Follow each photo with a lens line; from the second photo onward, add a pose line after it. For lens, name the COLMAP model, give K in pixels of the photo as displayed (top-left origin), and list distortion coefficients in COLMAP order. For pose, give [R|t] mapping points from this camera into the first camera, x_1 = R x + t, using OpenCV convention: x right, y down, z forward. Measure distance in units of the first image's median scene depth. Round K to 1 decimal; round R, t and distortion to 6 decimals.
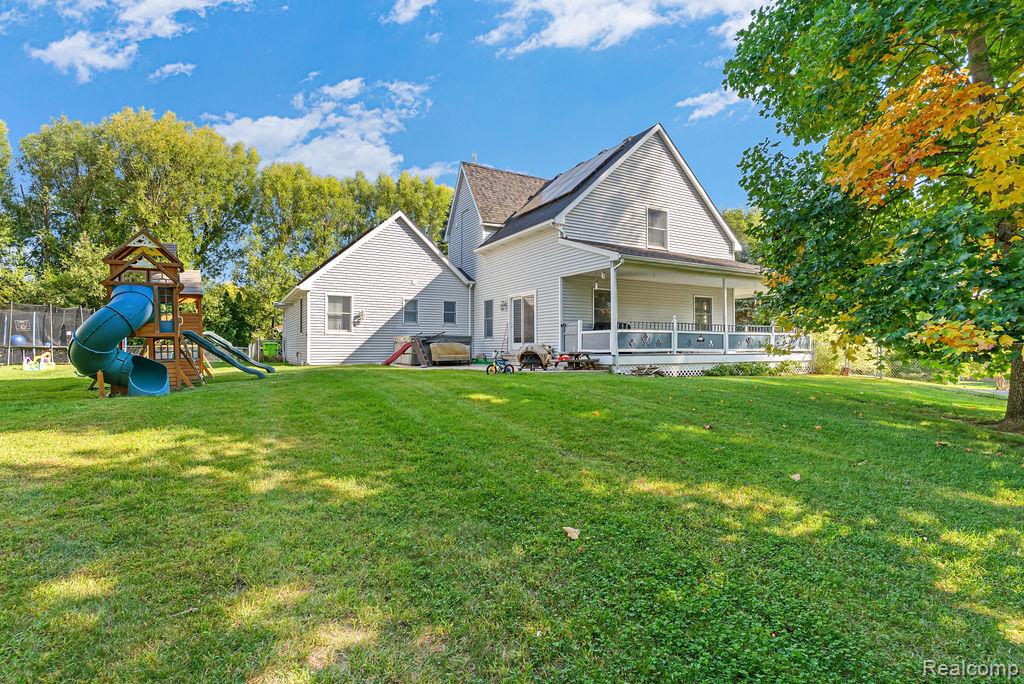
lens RADIAL K [[480.5, 0, 519.4], [0, 480.5, 347.3], [0, 0, 1]] dist [0.000212, -0.000059]
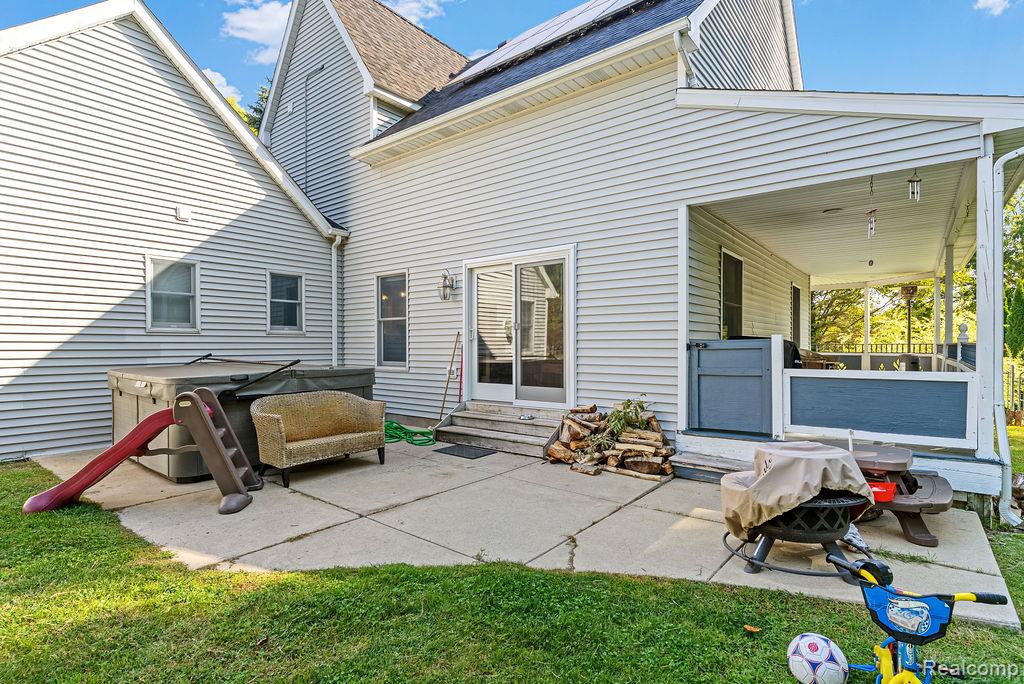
lens RADIAL K [[525.4, 0, 510.9], [0, 525.4, 354.8], [0, 0, 1]] dist [-0.003256, 0.001554]
pose [[0.940457, -0.004466, 0.339882, -0.122355], [0.000517, 0.999931, 0.011709, -0.034516], [-0.339911, -0.010836, 0.940395, 0.544675]]
